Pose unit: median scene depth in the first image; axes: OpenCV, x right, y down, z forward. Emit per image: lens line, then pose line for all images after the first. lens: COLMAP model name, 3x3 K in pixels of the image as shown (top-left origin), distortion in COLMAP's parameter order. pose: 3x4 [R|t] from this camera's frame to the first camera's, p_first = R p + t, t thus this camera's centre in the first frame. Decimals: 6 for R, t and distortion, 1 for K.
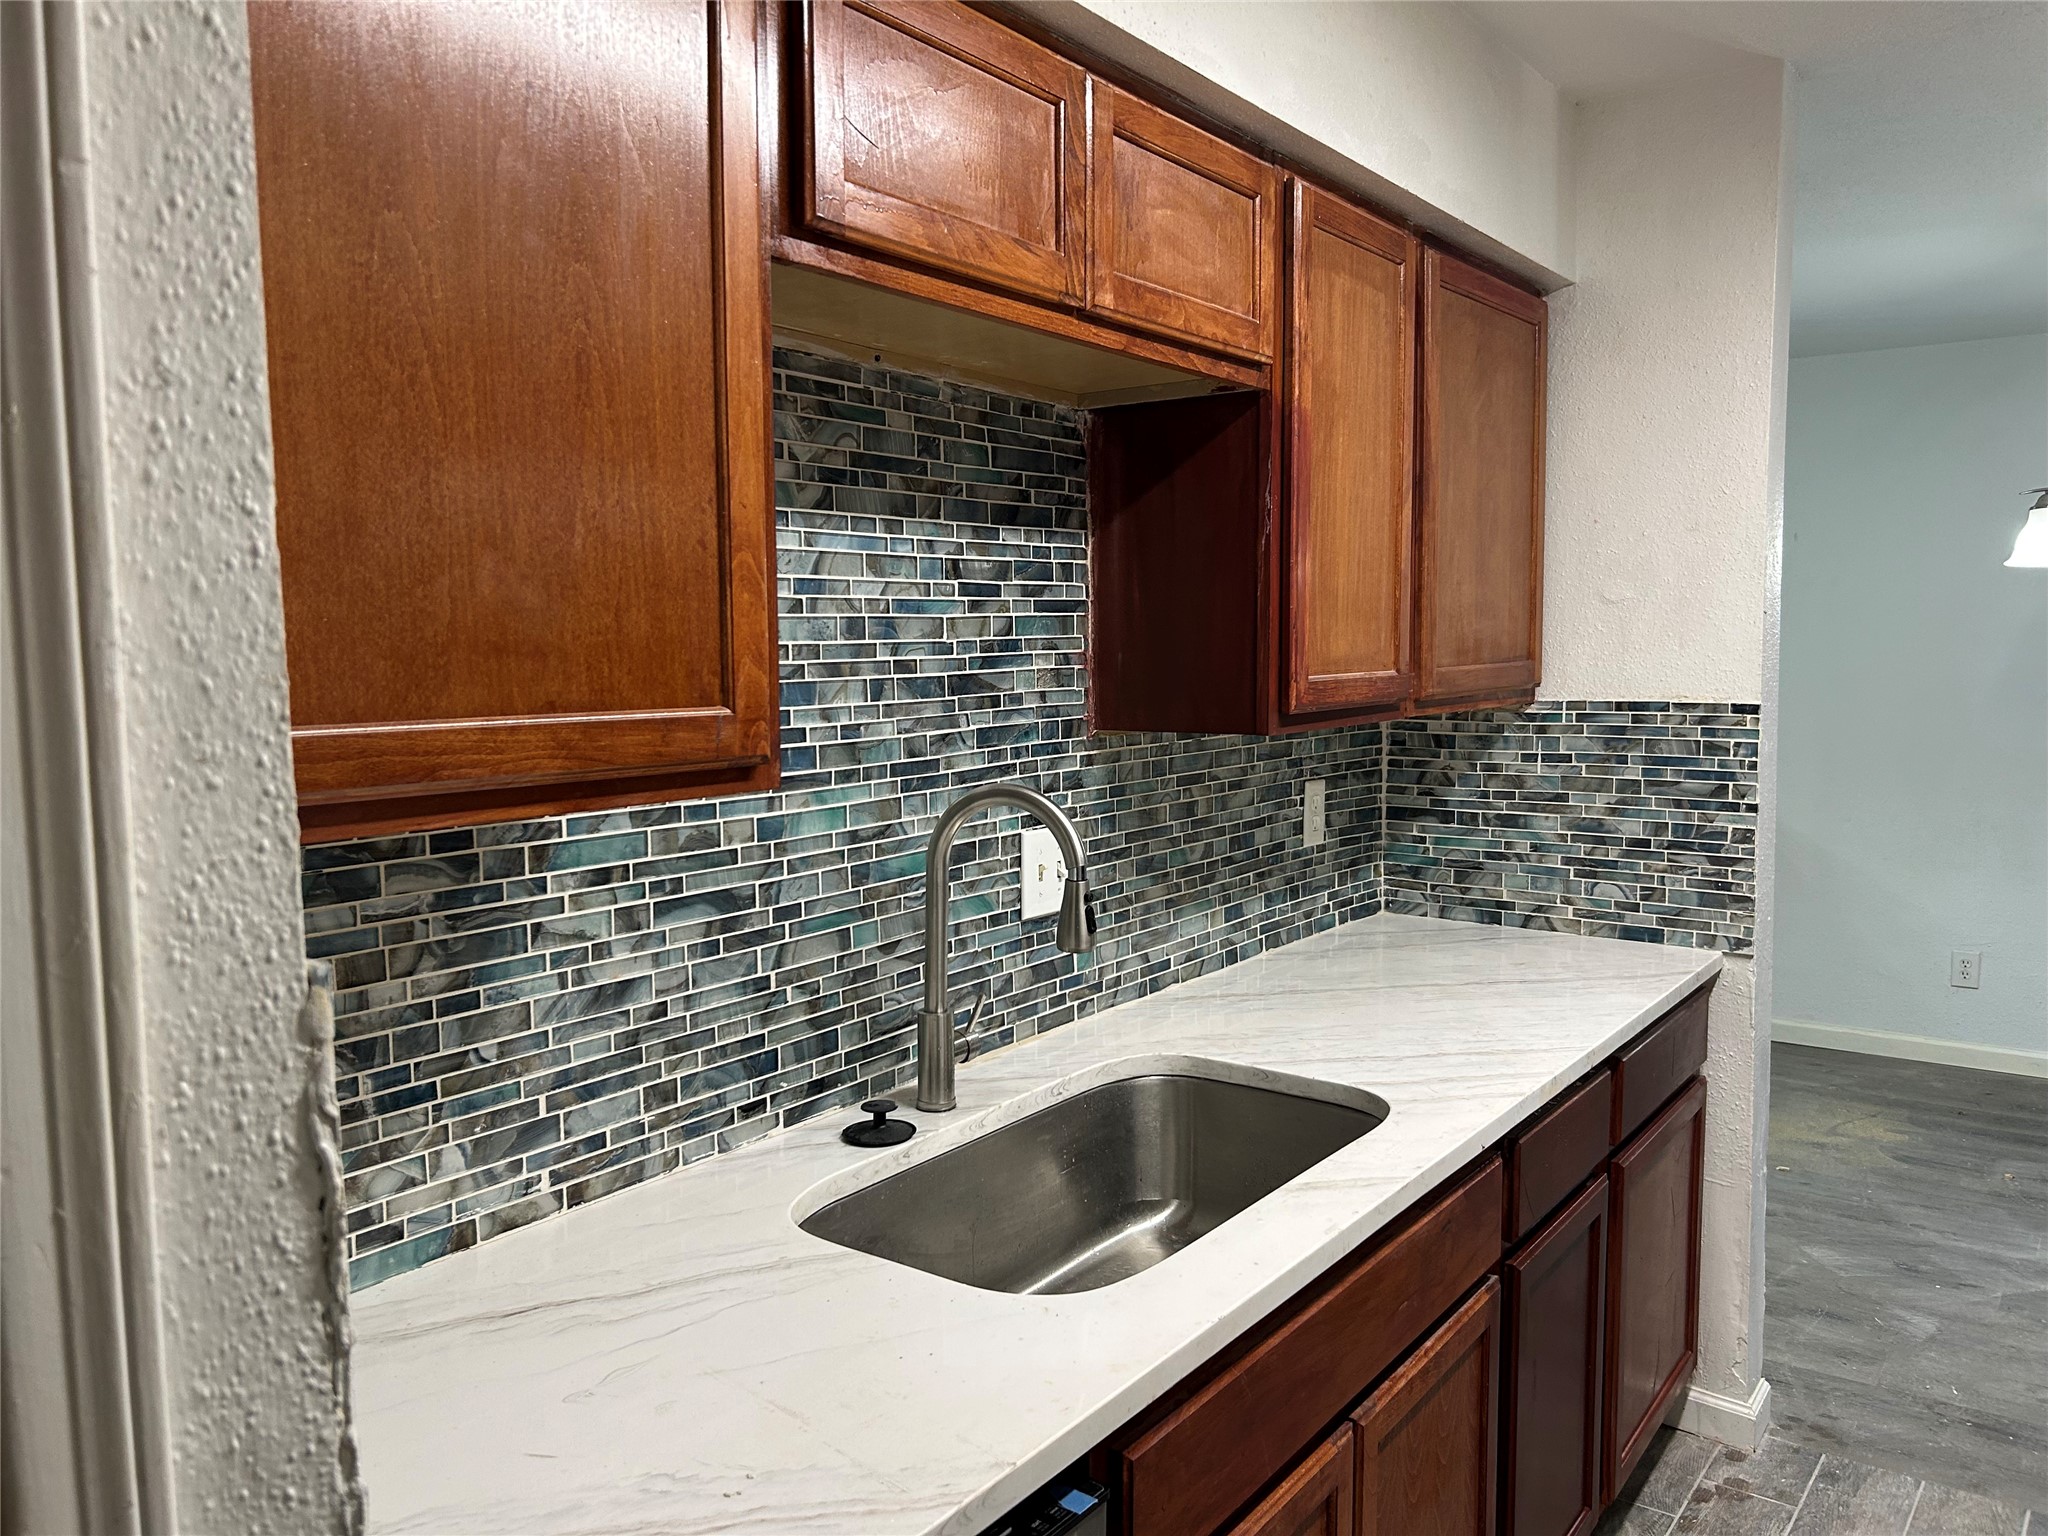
lens RADIAL K [[1552.1, 0, 1024.5], [0, 1552.1, 780.3], [0, 0, 1]] dist [0.181432, -0.567572]
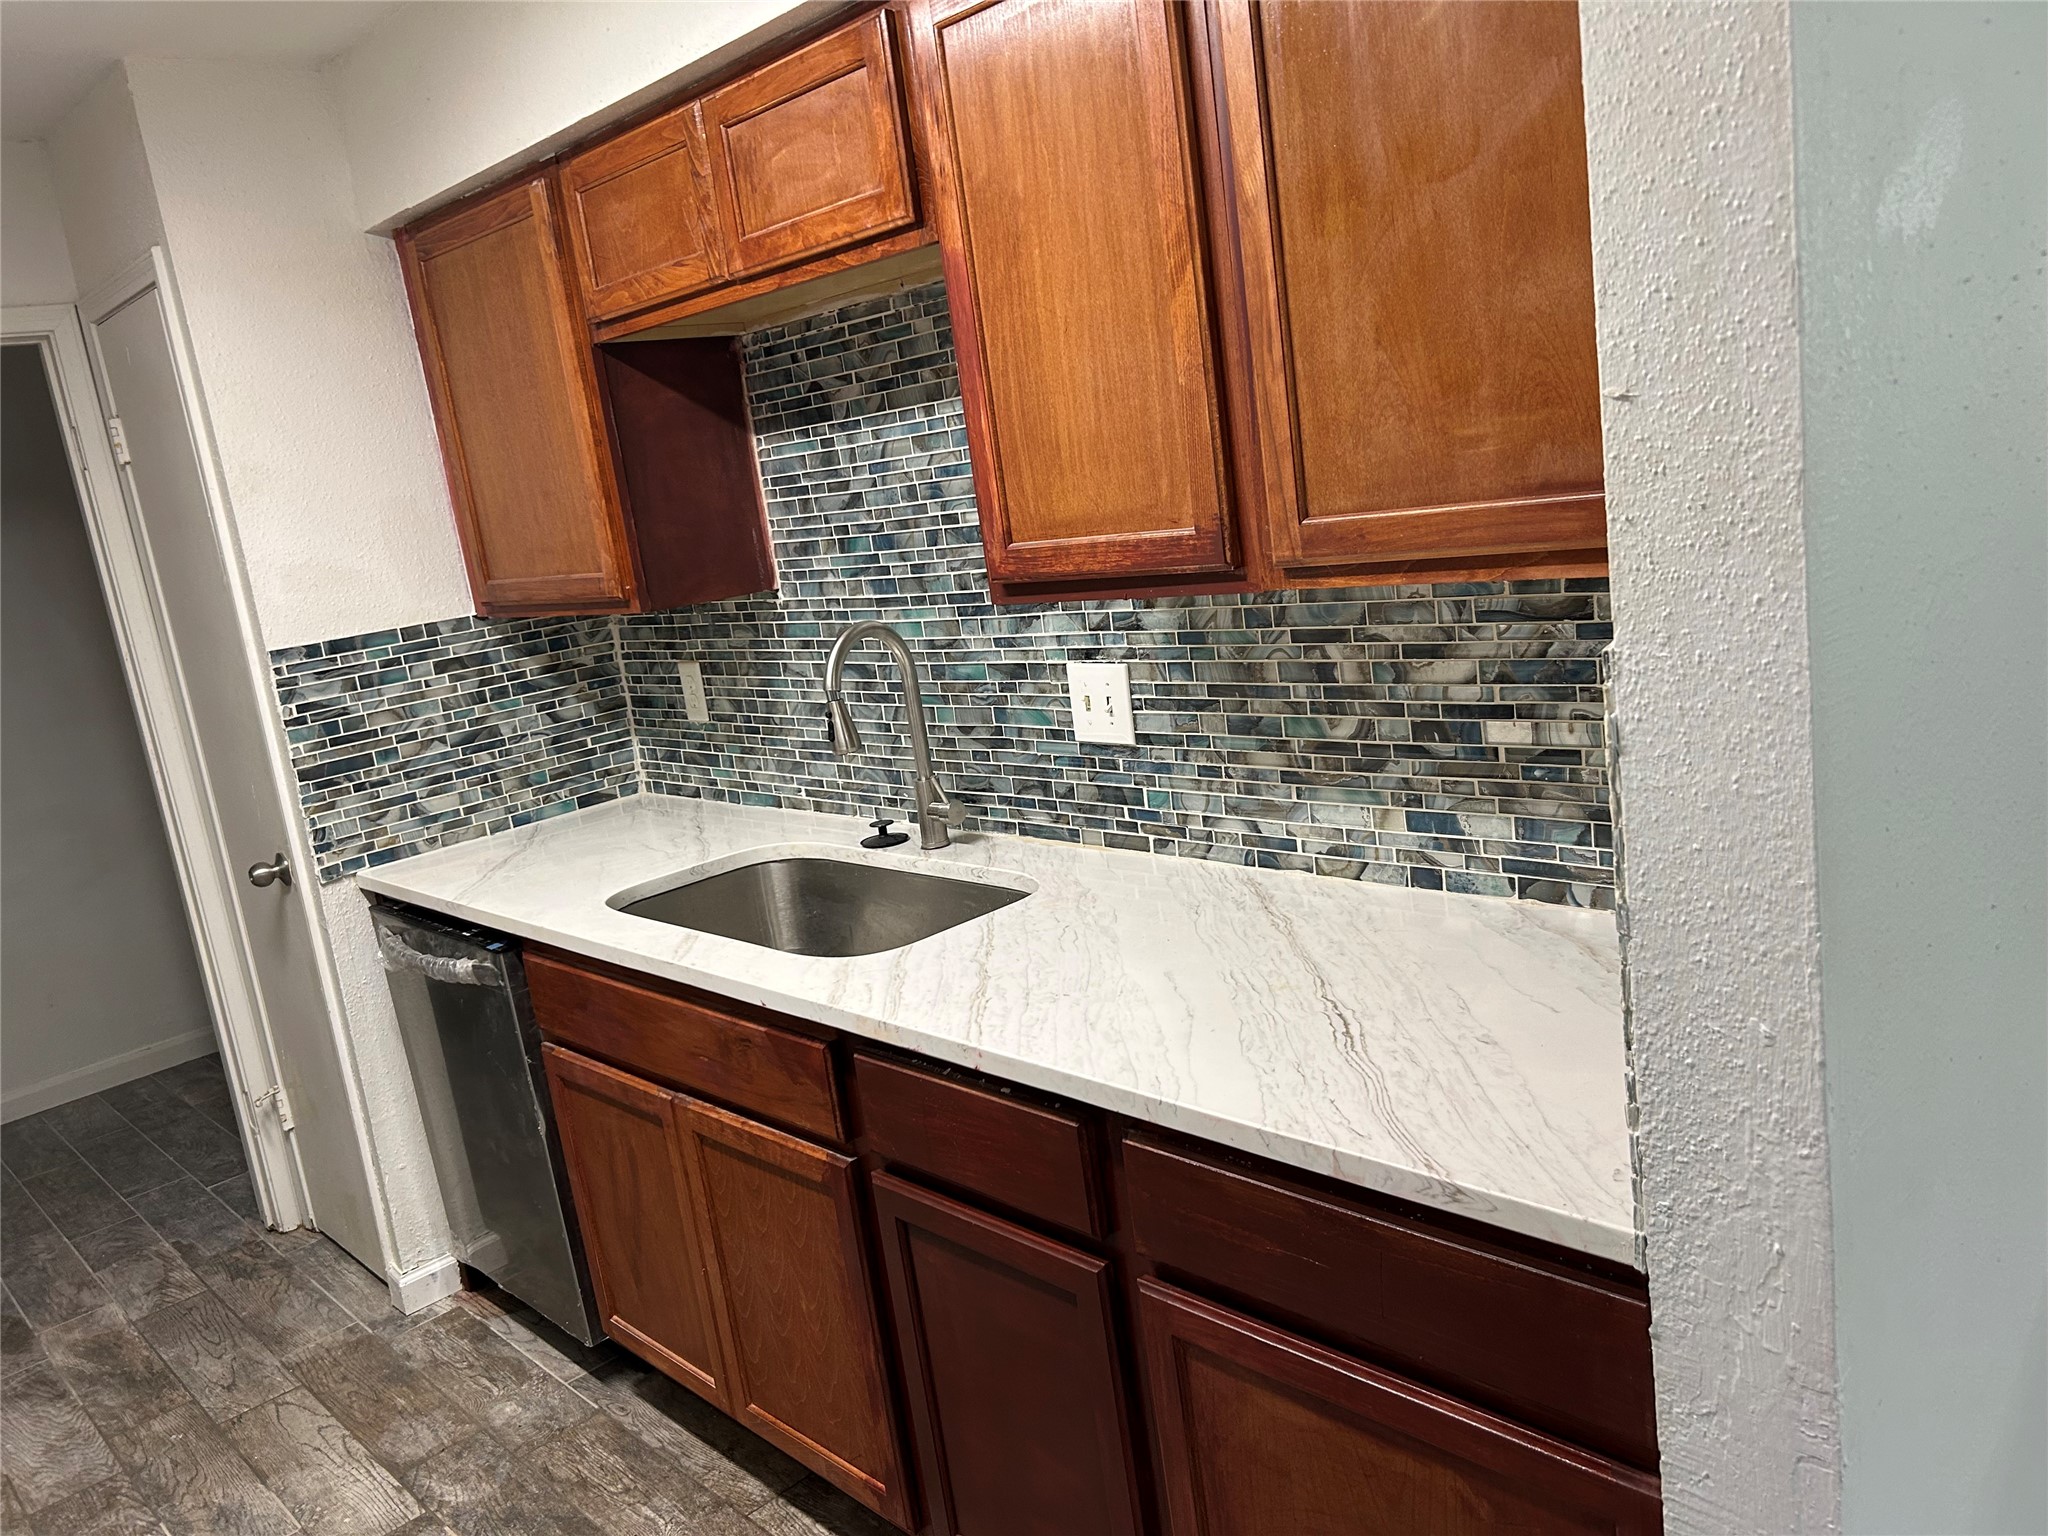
lens RADIAL K [[1552.1, 0, 1024.5], [0, 1552.1, 780.3], [0, 0, 1]] dist [0.181432, -0.567572]
pose [[-0.191084, 0.232437, -0.953656, 1.203436], [0.047081, 0.972611, 0.227623, -0.154792], [0.980444, -0.001404, -0.196794, 1.319932]]
